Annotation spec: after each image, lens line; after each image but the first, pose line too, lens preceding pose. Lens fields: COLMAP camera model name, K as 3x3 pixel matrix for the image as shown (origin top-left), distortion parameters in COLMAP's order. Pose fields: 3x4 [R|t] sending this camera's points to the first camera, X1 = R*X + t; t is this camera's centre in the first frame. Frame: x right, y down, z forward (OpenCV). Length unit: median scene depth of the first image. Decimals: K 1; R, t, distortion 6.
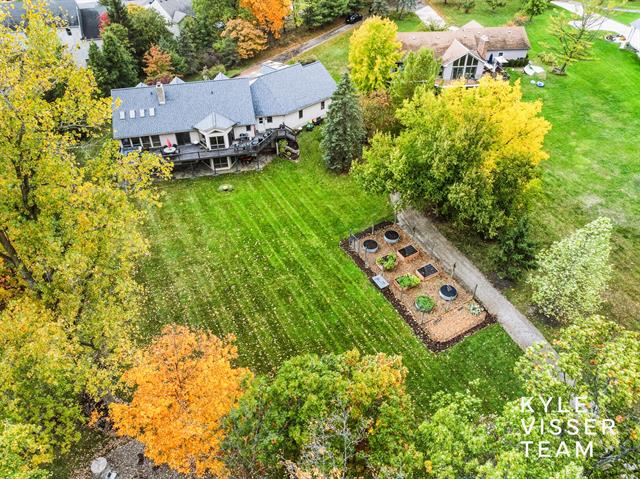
lens RADIAL K [[462.5, 0, 320.6], [0, 462.5, 237.9], [0, 0, 1]] dist [-0.025957, 0.004642]
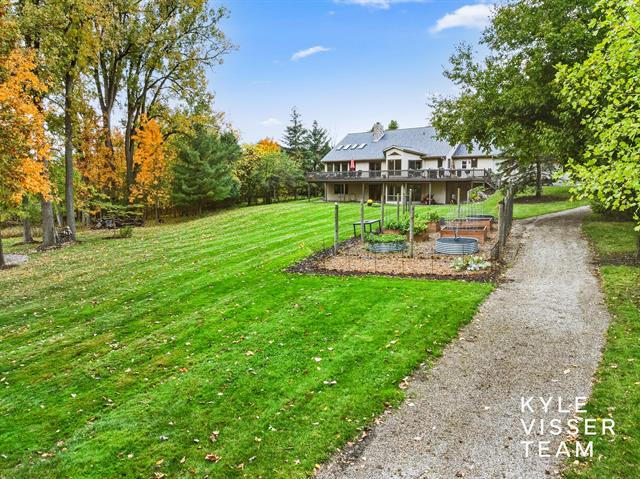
lens RADIAL K [[462.5, 0, 323.4], [0, 462.5, 237.9], [0, 0, 1]] dist [-0.025957, 0.004642]
pose [[0.606891, 0.097757, -0.788750, 0.382347], [-0.494947, 0.822971, -0.278830, 0.206127], [0.621861, 0.559609, 0.547838, 0.494431]]
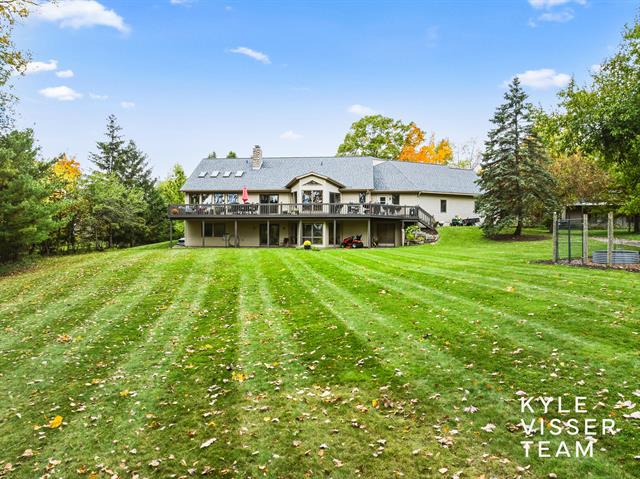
lens RADIAL K [[462.5, 0, 318.0], [0, 462.5, 235.8], [0, 0, 1]] dist [-0.025957, 0.004642]
pose [[0.949482, 0.007728, -0.313726, -0.005353], [-0.202901, 0.777757, -0.594916, 0.222839], [0.239406, 0.628517, 0.740034, 0.519144]]
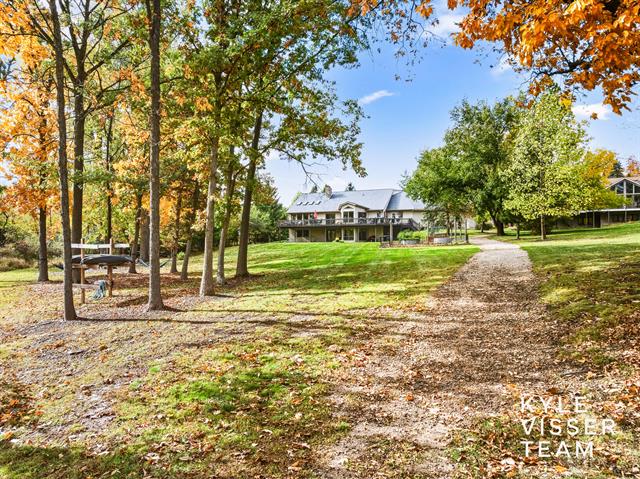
lens RADIAL K [[462.5, 0, 320.0], [0, 462.5, 238.8], [0, 0, 1]] dist [-0.025957, 0.004642]
pose [[0.790672, -0.001991, -0.612236, 0.466948], [-0.385294, 0.775524, -0.500110, 0.480545], [0.475800, 0.631315, 0.612419, 0.223453]]
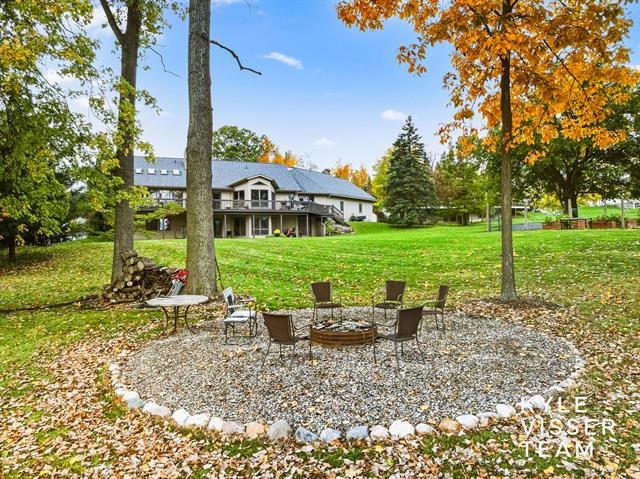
lens RADIAL K [[462.5, 0, 319.7], [0, 462.5, 237.0], [0, 0, 1]] dist [-0.025957, 0.004642]
pose [[0.987375, -0.008527, 0.158169, -0.239992], [0.108020, 0.766581, -0.632997, 0.345946], [-0.115852, 0.642091, 0.757824, 0.414767]]
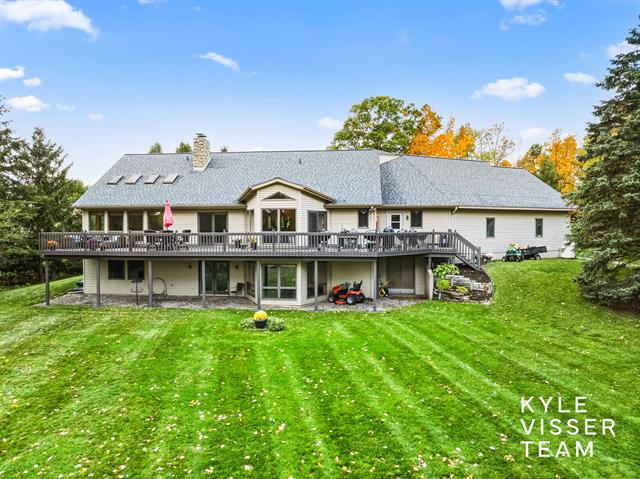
lens RADIAL K [[462.5, 0, 319.2], [0, 462.5, 238.3], [0, 0, 1]] dist [-0.025957, 0.004642]
pose [[0.948459, 0.012196, -0.316665, -0.063166], [-0.202007, 0.793189, -0.574494, 0.021727], [0.244169, 0.608853, 0.754771, 0.690976]]
